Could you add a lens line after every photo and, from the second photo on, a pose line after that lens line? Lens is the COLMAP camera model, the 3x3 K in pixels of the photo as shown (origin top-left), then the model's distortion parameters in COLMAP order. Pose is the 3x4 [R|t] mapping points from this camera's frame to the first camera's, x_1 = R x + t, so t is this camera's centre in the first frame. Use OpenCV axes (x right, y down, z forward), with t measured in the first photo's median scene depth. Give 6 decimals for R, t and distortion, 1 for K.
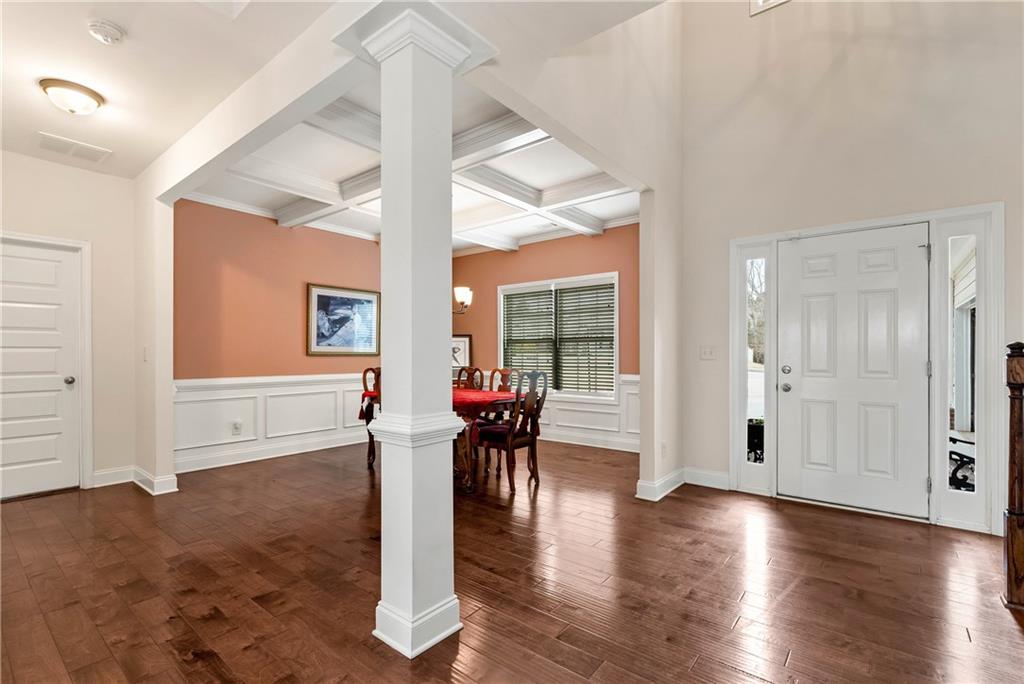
lens RADIAL K [[466.3, 0, 511.2], [0, 466.3, 353.0], [0, 0, 1]] dist [-0.001678, -0.000450]
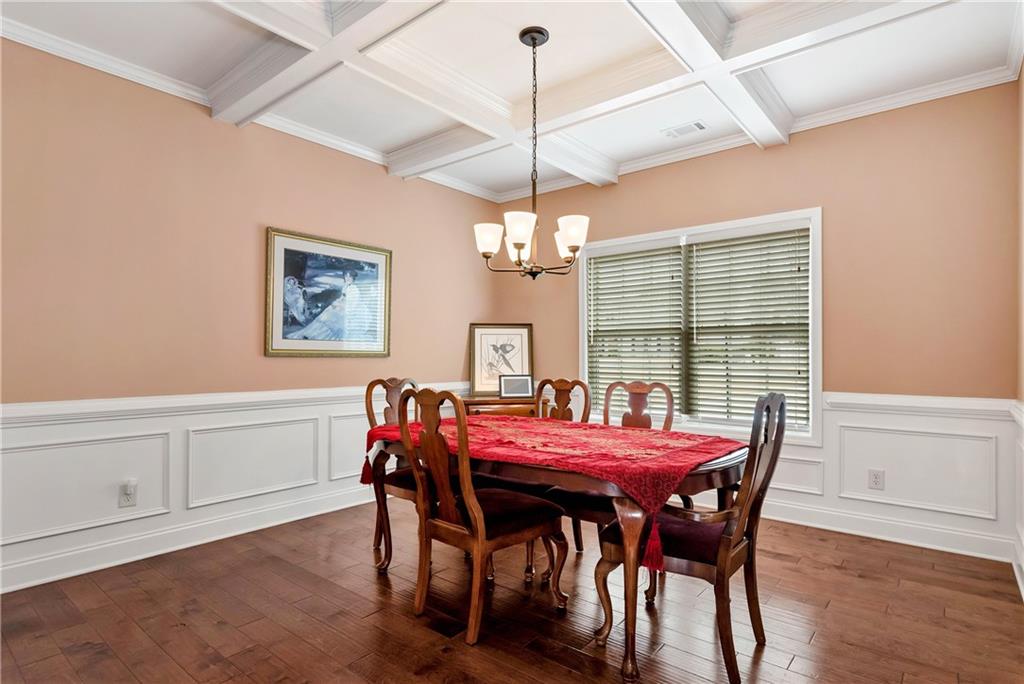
lens RADIAL K [[539.8, 0, 509.7], [0, 539.8, 349.4], [0, 0, 1]] dist [-0.000756, -0.001675]
pose [[0.999852, 0.001634, -0.017151, -0.127385], [-0.001790, 0.999957, -0.009045, 0.002398], [0.017135, 0.009074, 0.999812, 0.341328]]
